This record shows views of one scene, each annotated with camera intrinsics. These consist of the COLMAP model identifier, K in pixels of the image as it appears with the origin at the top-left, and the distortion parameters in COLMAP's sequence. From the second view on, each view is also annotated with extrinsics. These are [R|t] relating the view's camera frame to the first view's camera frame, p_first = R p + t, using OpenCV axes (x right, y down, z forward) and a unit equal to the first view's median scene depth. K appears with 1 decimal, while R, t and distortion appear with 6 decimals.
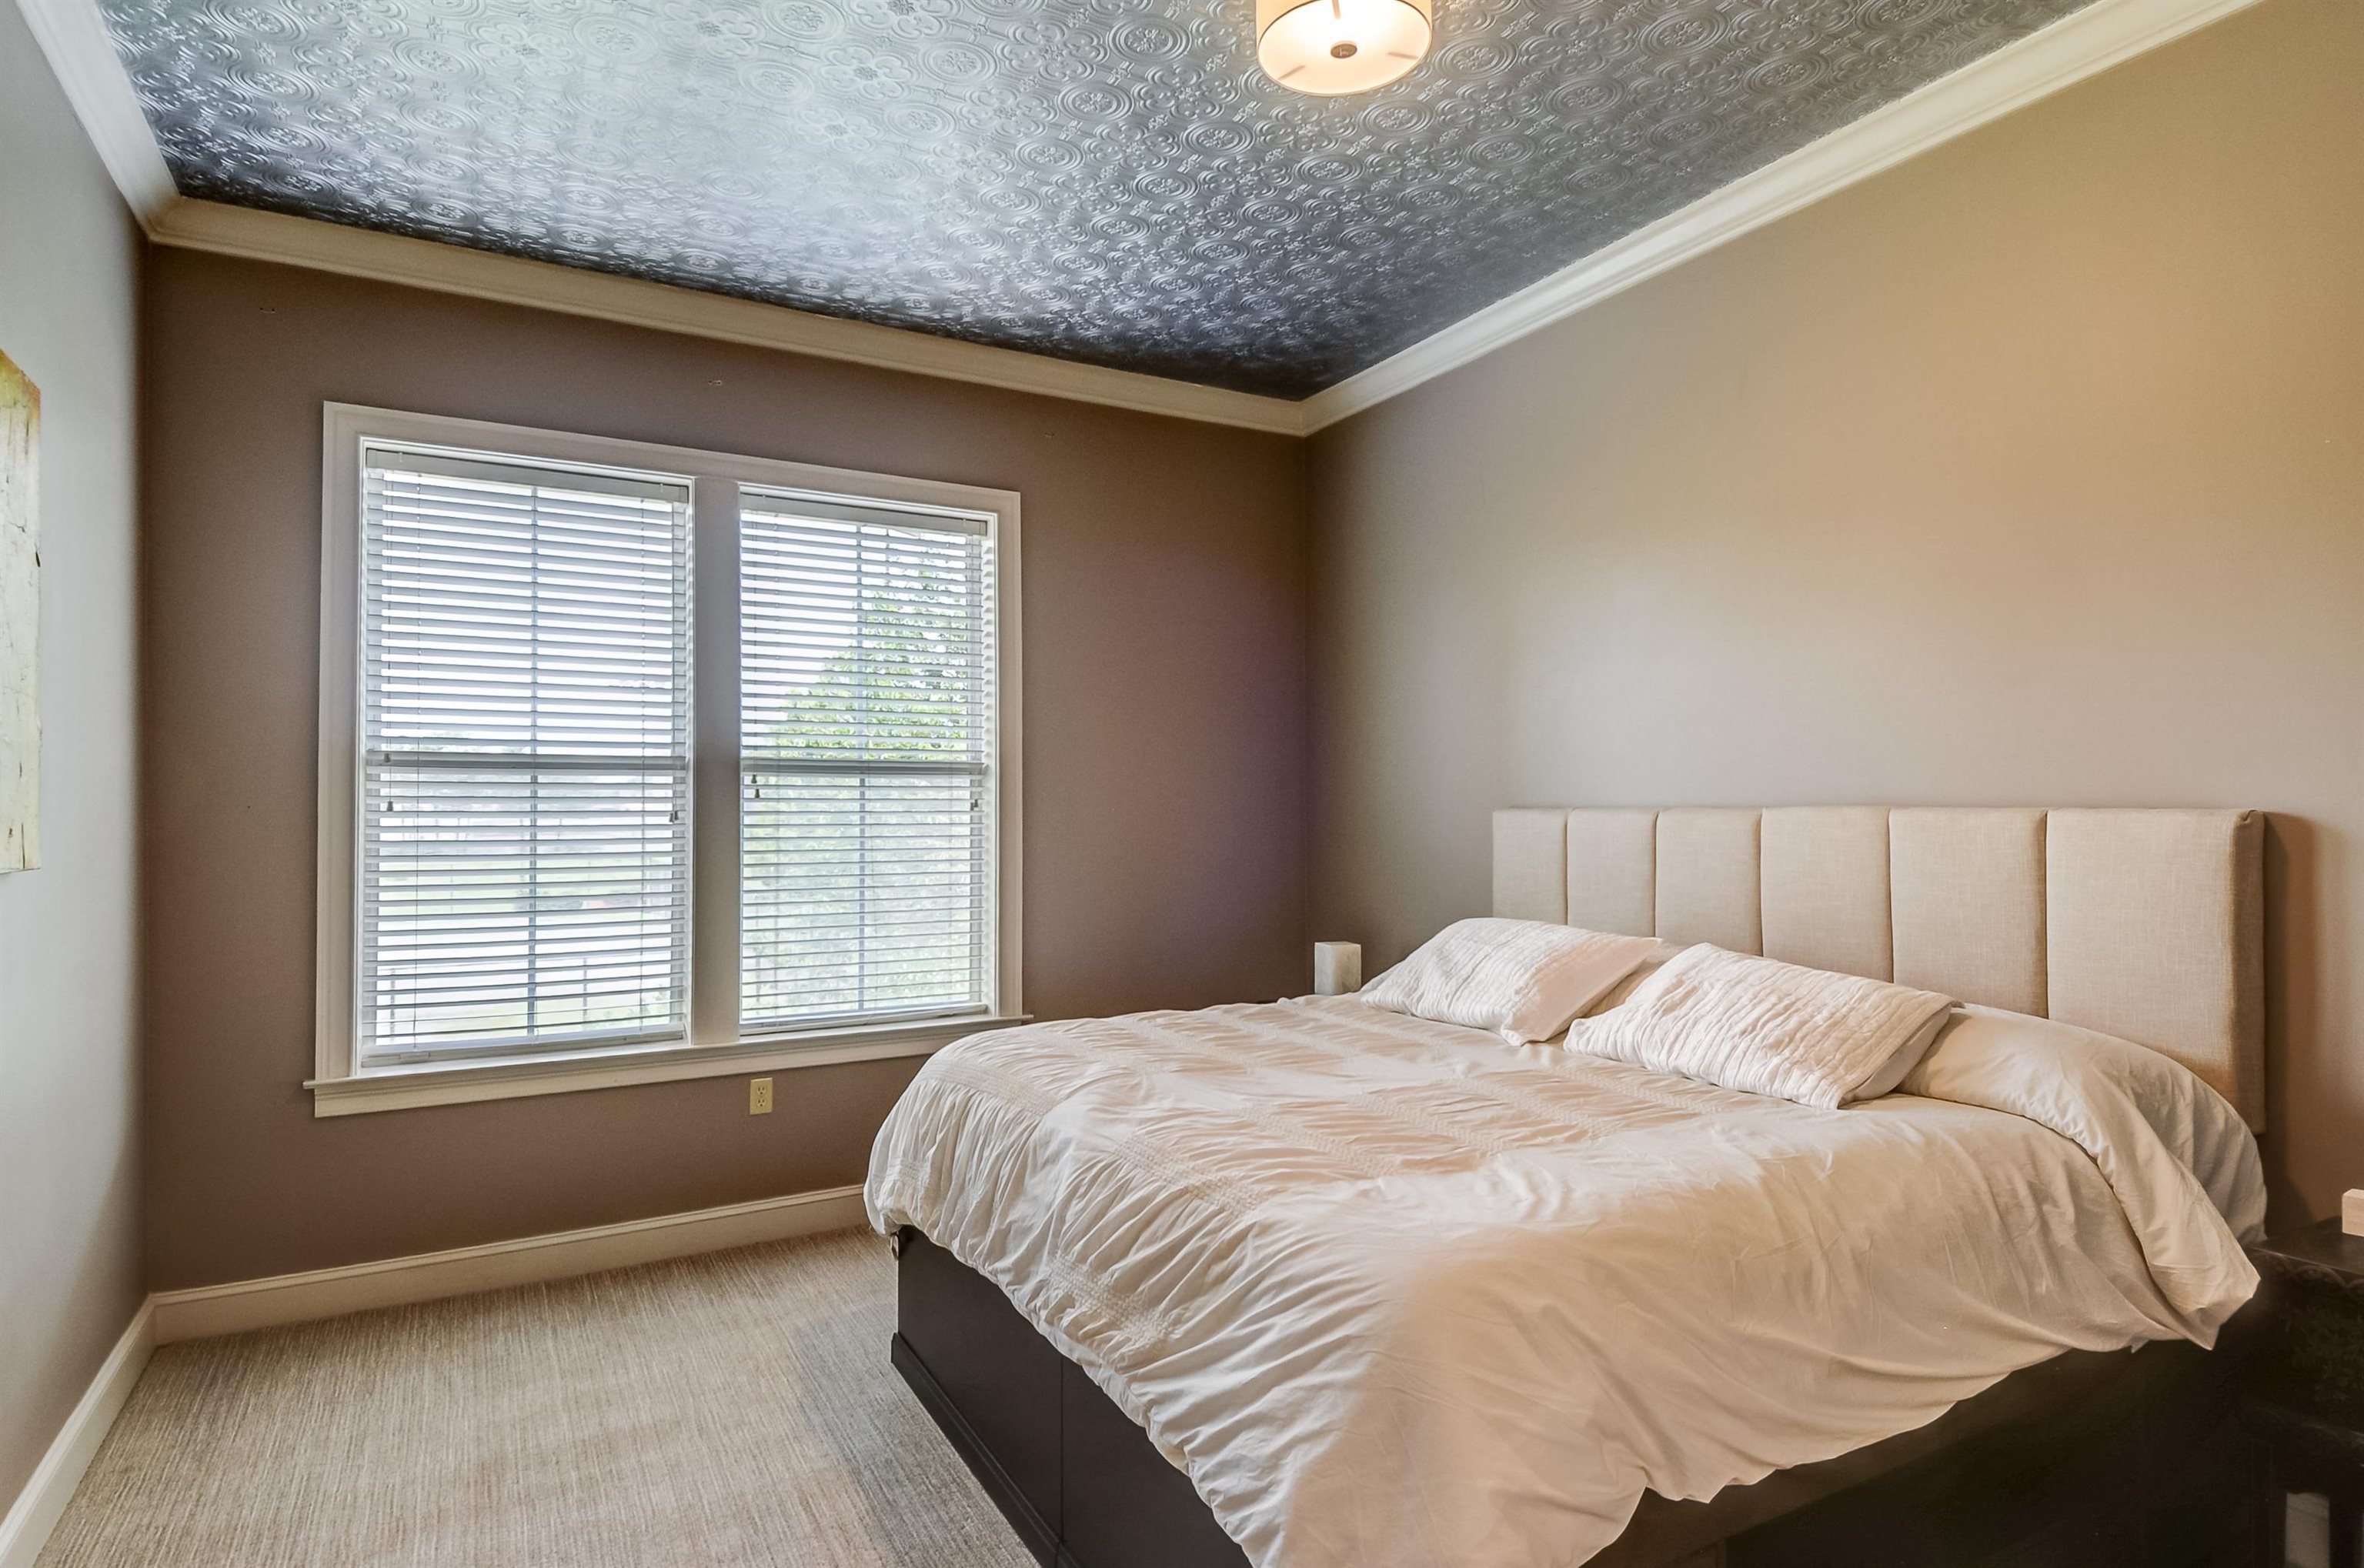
lens RADIAL K [[1263.5, 0, 1184.9], [0, 1263.5, 824.3], [0, 0, 1]] dist [0.082127, -0.062096]
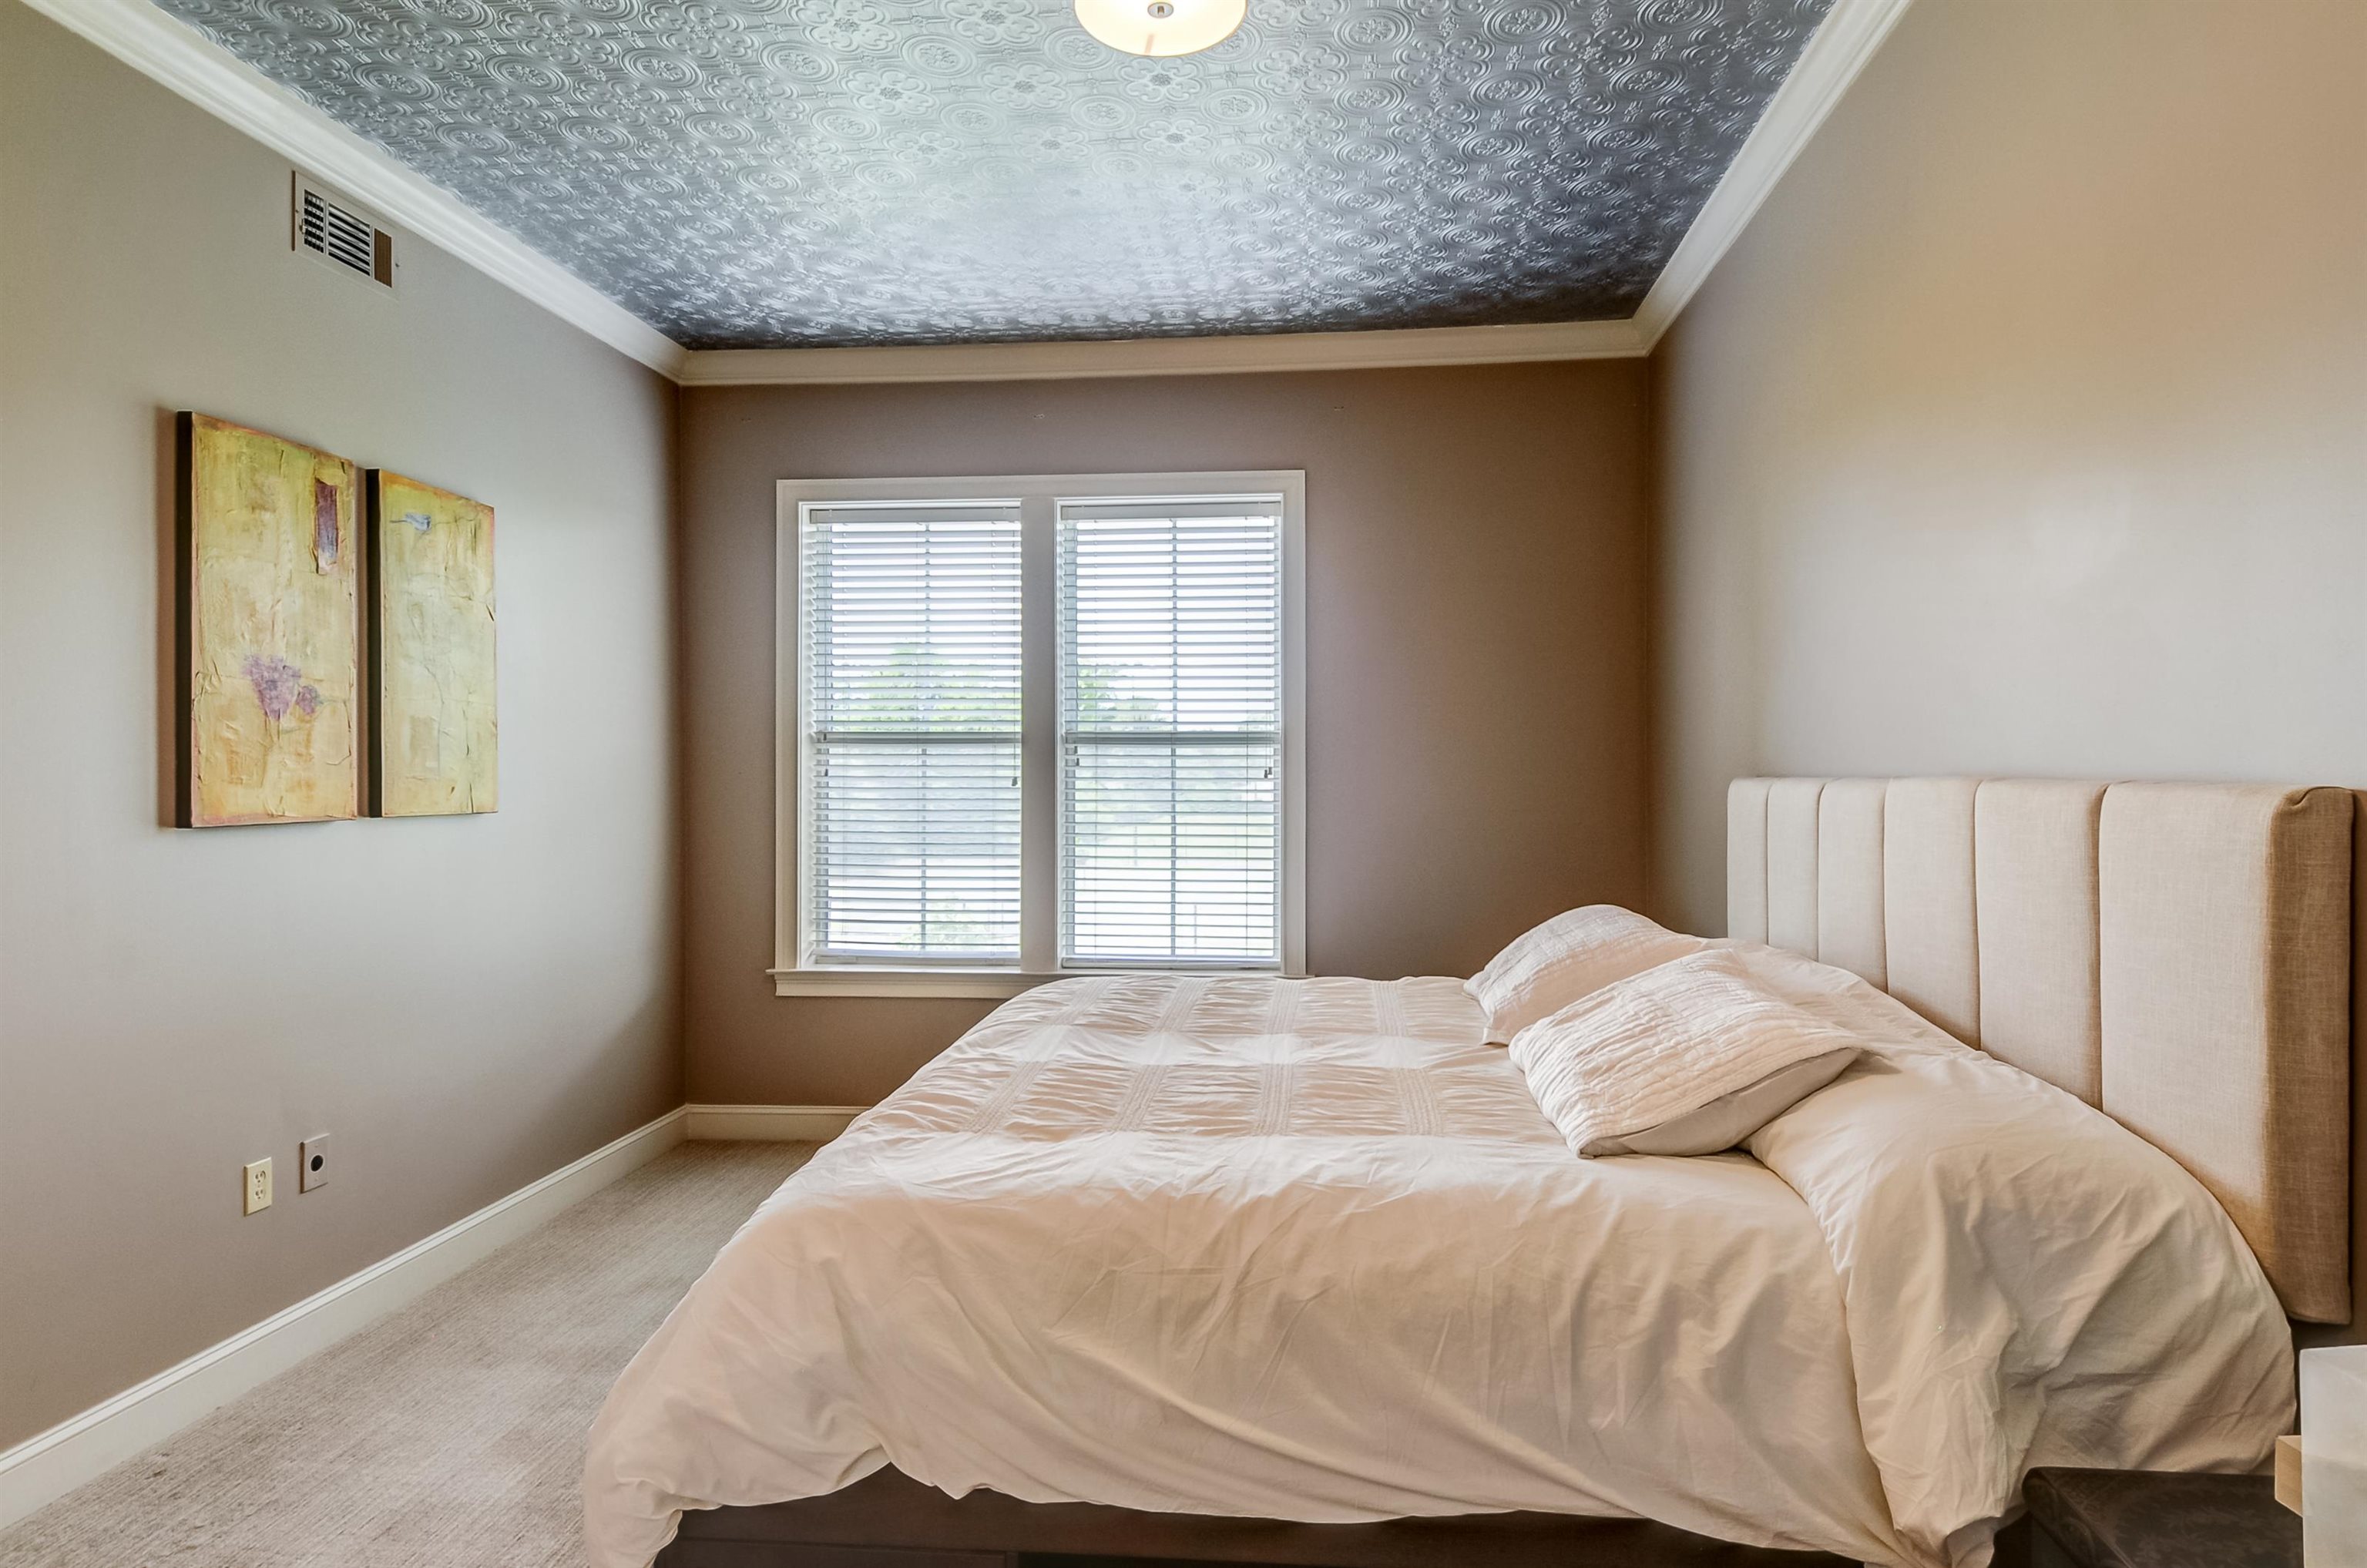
lens RADIAL K [[1242.8, 0, 1231.2], [0, 1242.8, 814.5], [0, 0, 1]] dist [0.064832, -0.057716]
pose [[0.826541, 0.022183, -0.562439, 0.481870], [-0.013078, 0.999710, 0.020210, -0.001615], [0.562724, -0.009349, 0.826592, 0.153935]]
